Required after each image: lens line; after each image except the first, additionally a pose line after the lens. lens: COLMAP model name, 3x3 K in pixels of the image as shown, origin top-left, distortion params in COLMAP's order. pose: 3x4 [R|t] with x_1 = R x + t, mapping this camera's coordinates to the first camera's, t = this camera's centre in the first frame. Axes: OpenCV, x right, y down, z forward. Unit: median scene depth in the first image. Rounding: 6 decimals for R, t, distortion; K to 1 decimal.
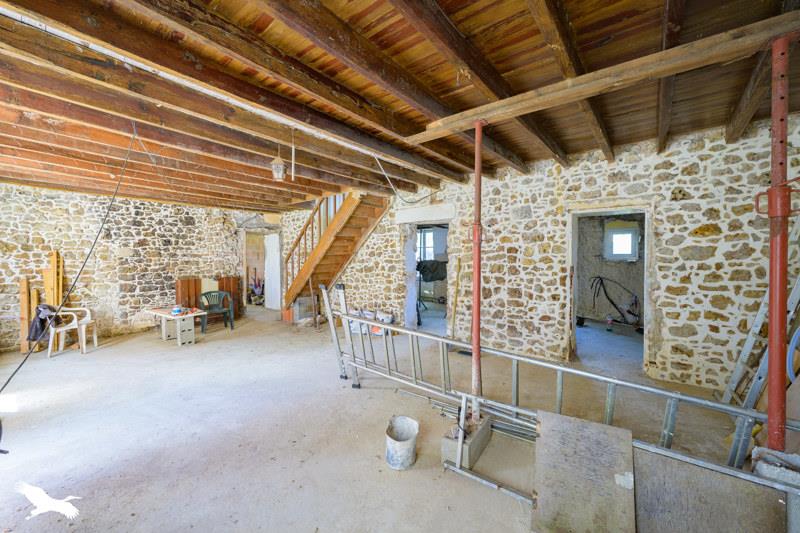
lens RADIAL K [[326.5, 0, 400.0], [0, 326.5, 266.5], [0, 0, 1]] dist [0.000393, -0.000014]
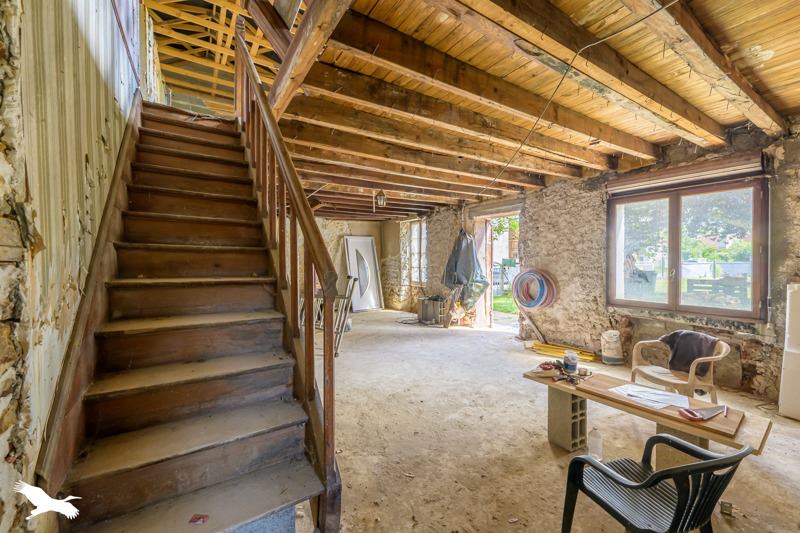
lens RADIAL K [[326.5, 0, 400.0], [0, 326.5, 266.5], [0, 0, 1]] dist [0.000393, -0.000014]
pose [[-0.942796, -0.004032, 0.333347, -0.640929], [0.009688, 0.999173, 0.039484, -0.039896], [-0.333230, 0.040455, -0.941977, 1.630477]]
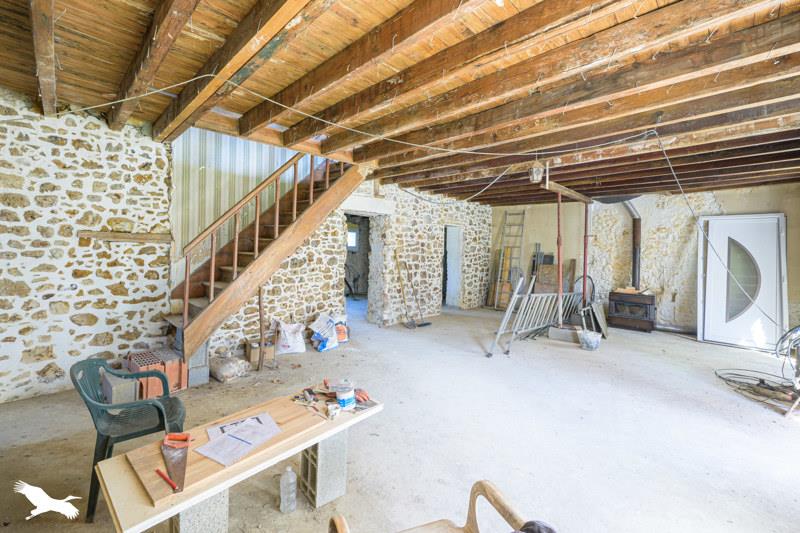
lens RADIAL K [[330.6, 0, 396.3], [0, 330.6, 250.1], [0, 0, 1]] dist [0.001196, 0.000108]
pose [[0.111721, -0.000339, 0.993740, -1.063226], [0.002756, 0.999996, 0.000031, -0.026353], [-0.993736, 0.002735, 0.111722, 0.932793]]
